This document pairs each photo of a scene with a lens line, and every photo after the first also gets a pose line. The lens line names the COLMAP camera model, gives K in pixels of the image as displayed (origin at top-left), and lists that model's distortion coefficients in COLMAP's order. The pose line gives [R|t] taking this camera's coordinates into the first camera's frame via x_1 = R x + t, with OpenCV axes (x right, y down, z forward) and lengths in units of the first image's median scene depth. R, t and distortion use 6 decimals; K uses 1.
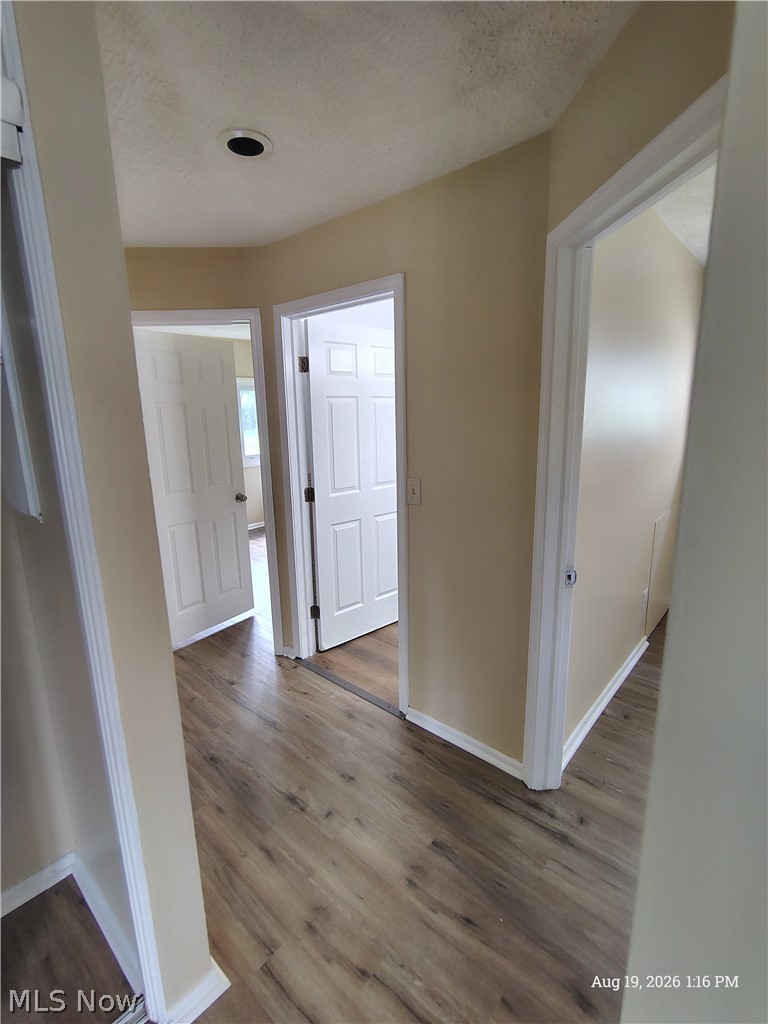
lens RADIAL K [[478.7, 0, 386.3], [0, 478.7, 510.4], [0, 0, 1]] dist [-0.000549, -0.000022]
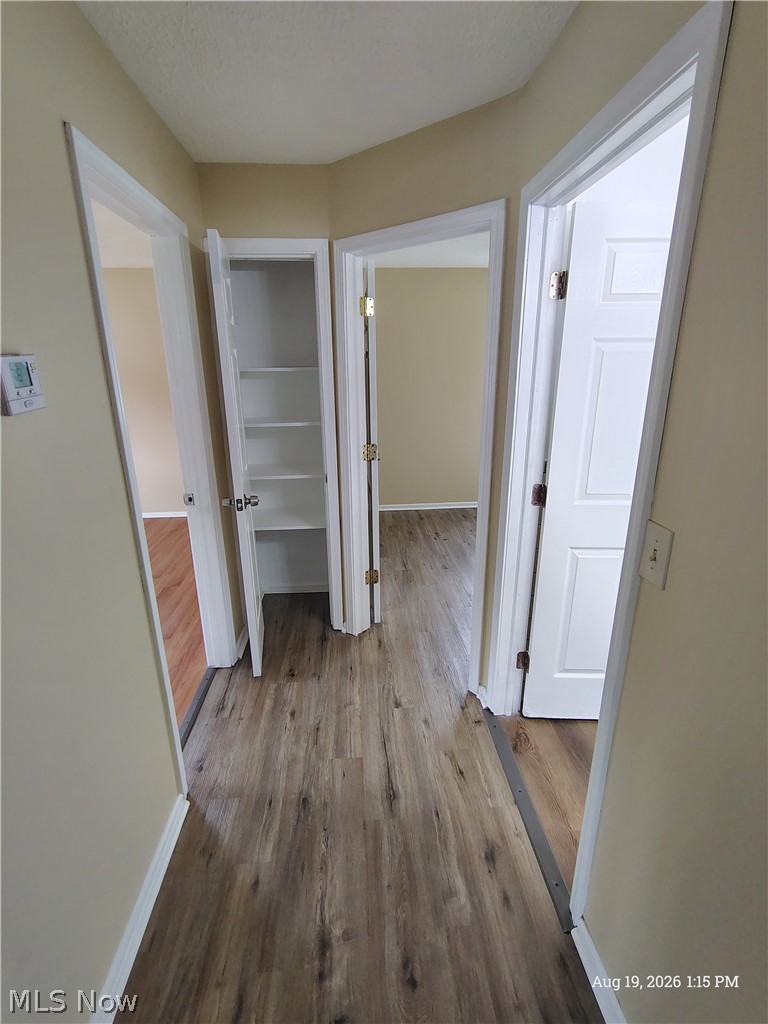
lens RADIAL K [[477.4, 0, 385.2], [0, 477.4, 507.5], [0, 0, 1]] dist [-0.001261, -0.000402]
pose [[0.714179, 0.217932, -0.665173, 0.137931], [-0.150328, 0.975876, 0.158326, -0.097152], [0.683630, -0.013079, 0.729711, 0.423832]]
